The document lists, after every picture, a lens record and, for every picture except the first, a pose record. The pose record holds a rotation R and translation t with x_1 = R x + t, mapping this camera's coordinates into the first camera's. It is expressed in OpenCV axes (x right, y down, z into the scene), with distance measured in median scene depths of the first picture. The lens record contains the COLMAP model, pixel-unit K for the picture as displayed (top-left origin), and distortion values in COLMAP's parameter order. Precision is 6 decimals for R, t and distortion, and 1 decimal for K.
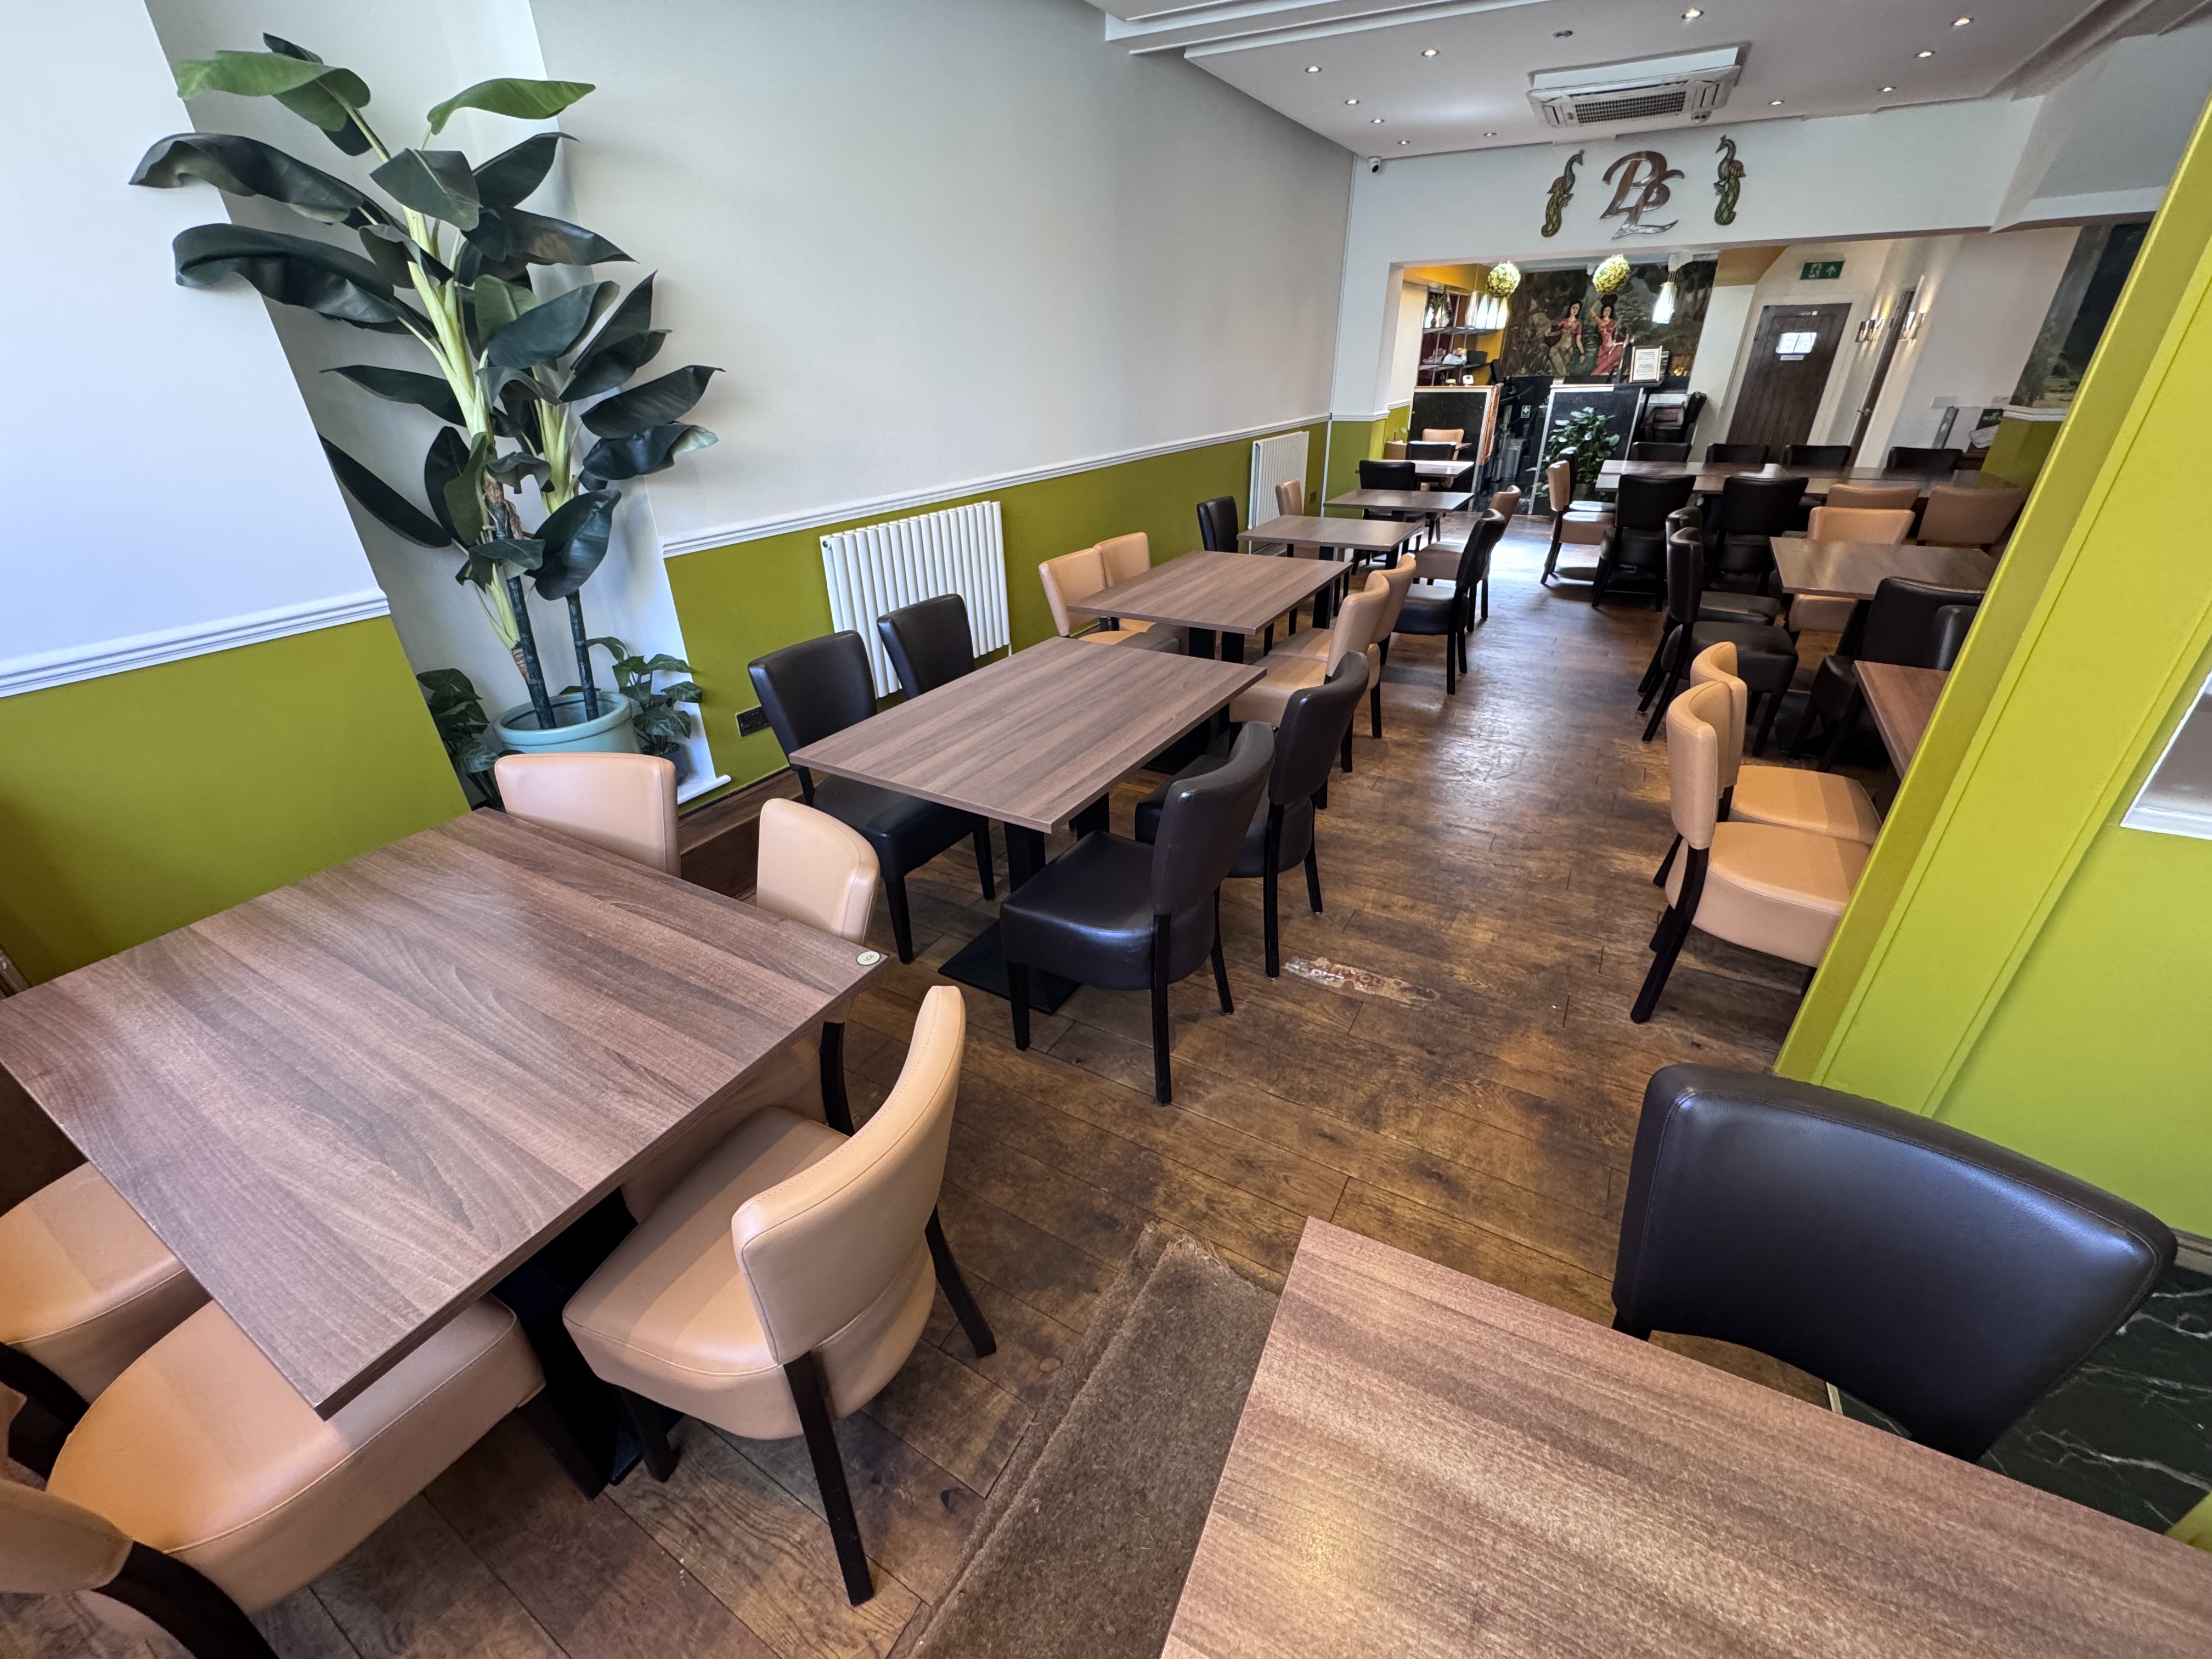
lens RADIAL K [[882.9, 0, 1107.0], [0, 882.9, 829.8], [0, 0, 1]] dist [-0.002672, -0.000402]
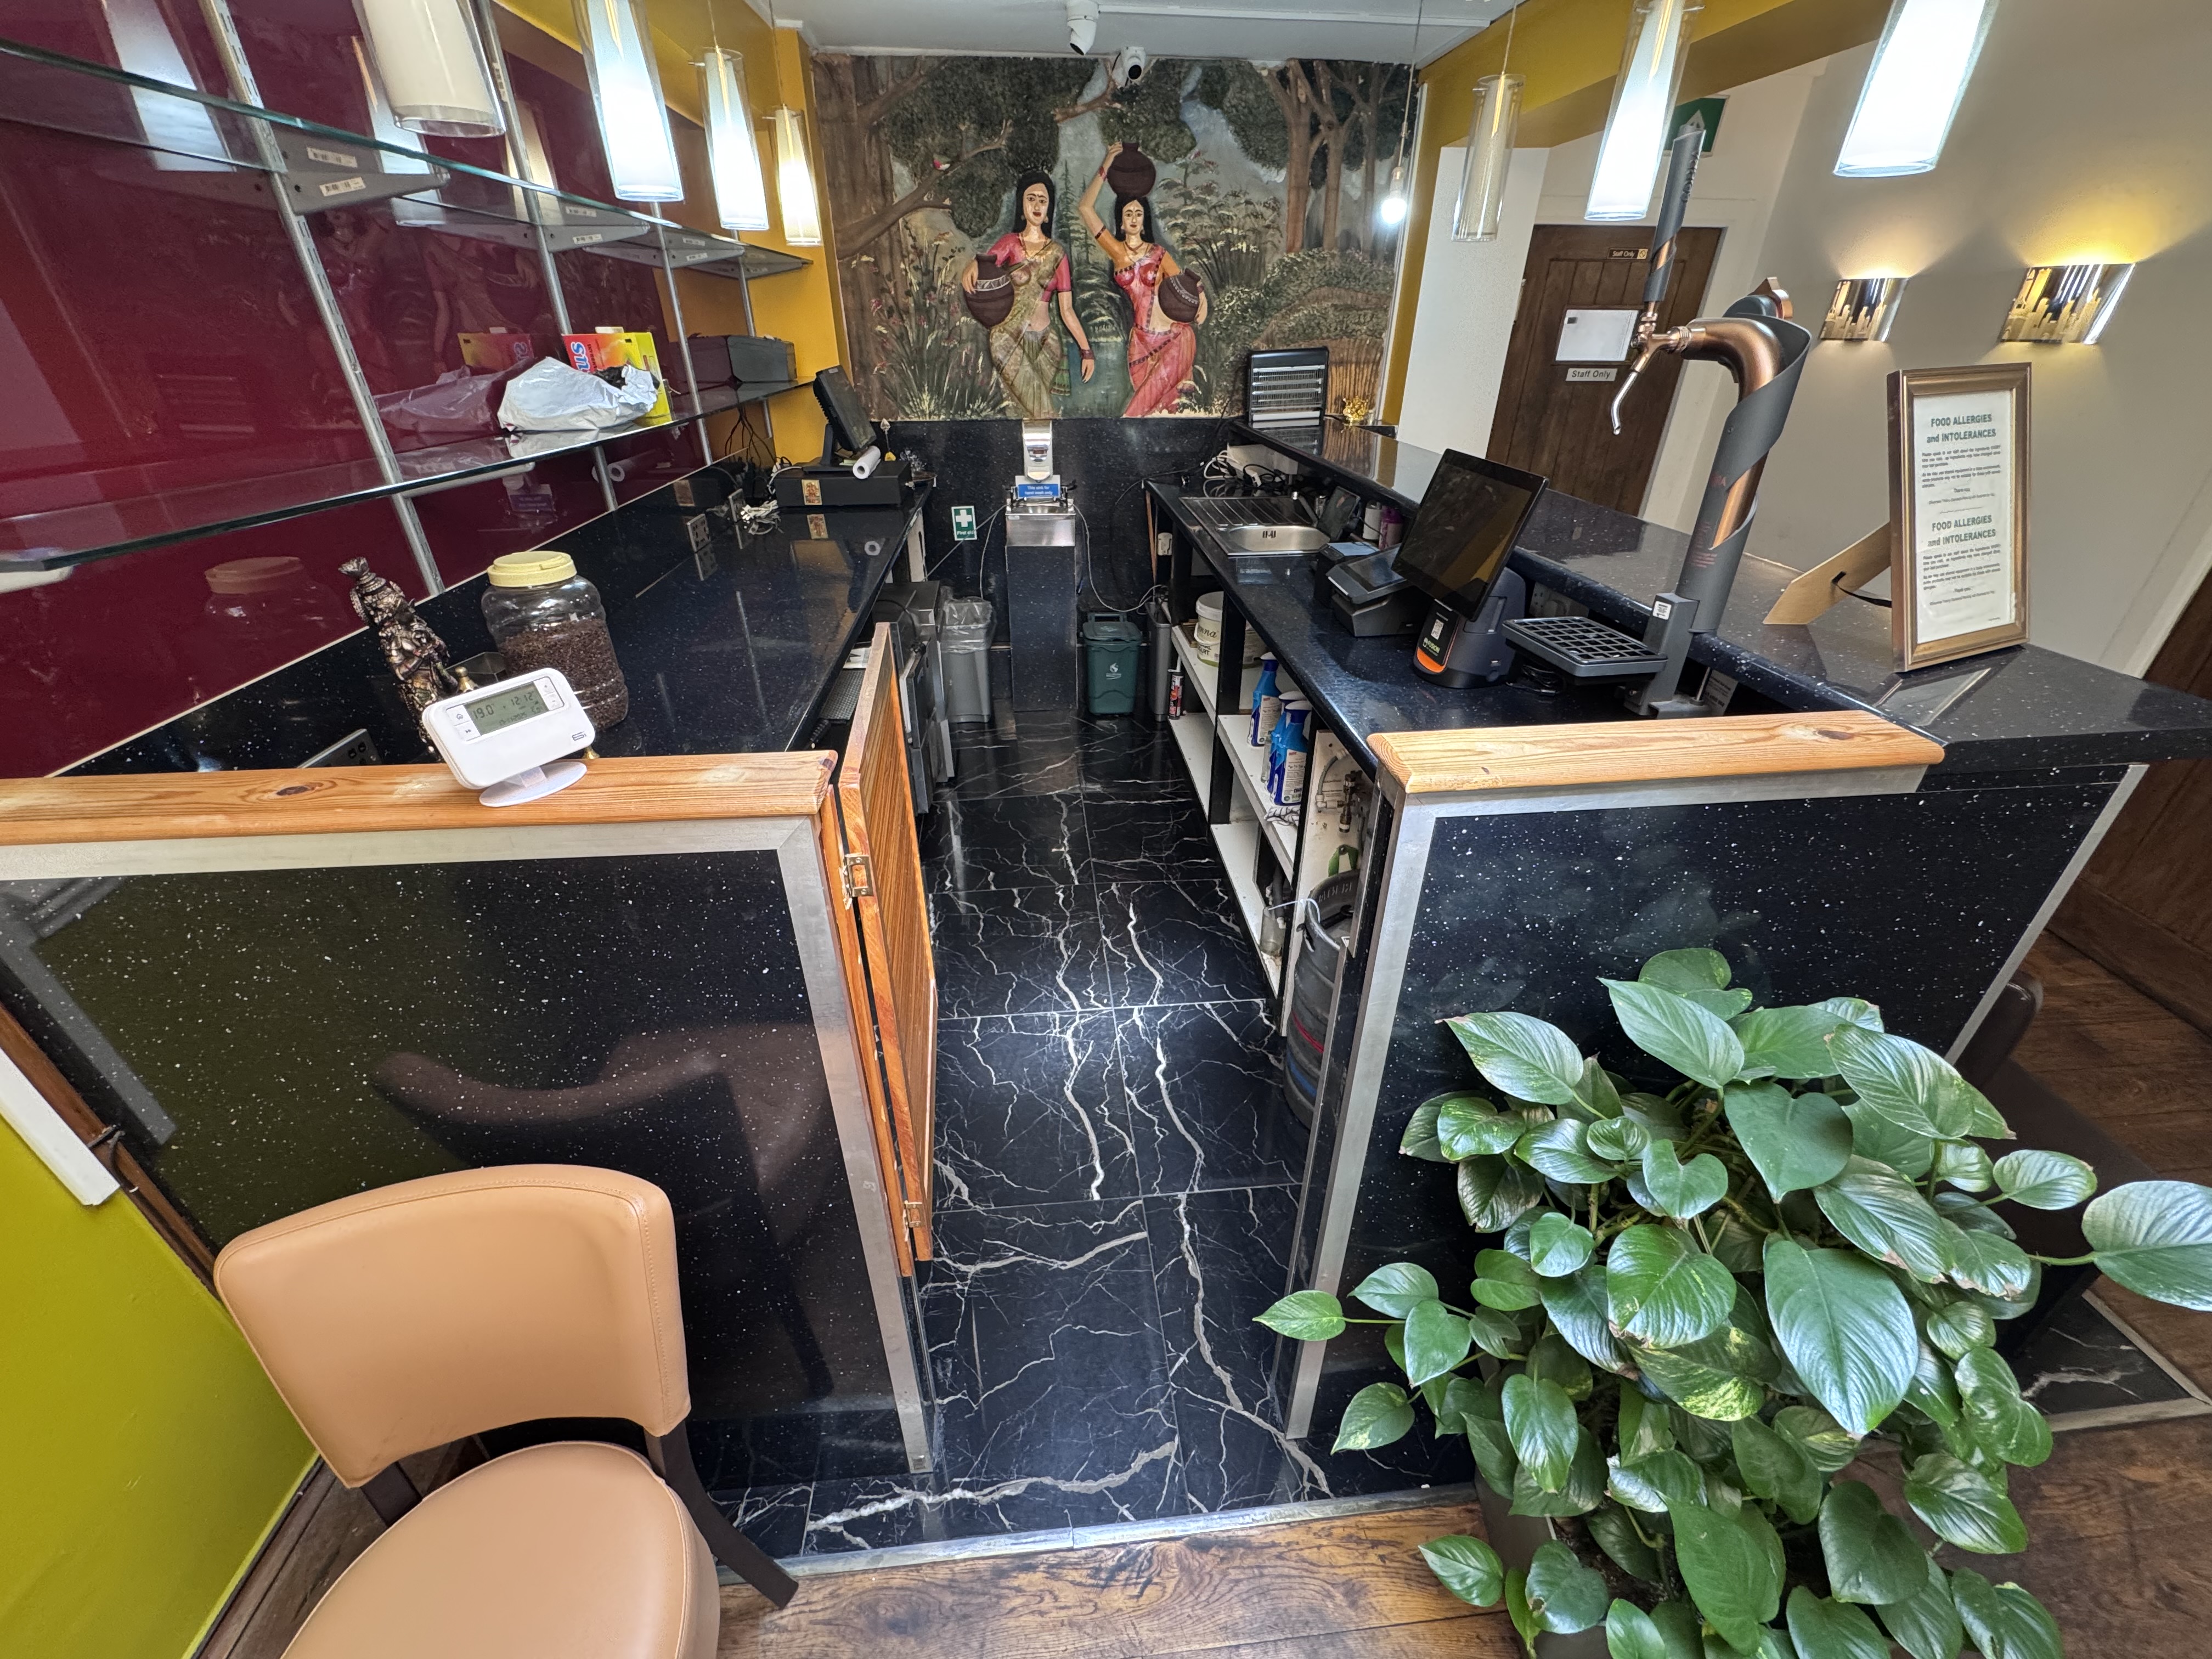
lens RADIAL K [[882.9, 0, 1108.6], [0, 882.9, 830.1], [0, 0, 1]] dist [-0.002672, -0.000402]
pose [[0.813594, -0.268991, 0.515470, 0.596512], [0.253942, 0.961916, 0.101152, -0.721353], [-0.523047, 0.048602, 0.850917, 1.307738]]
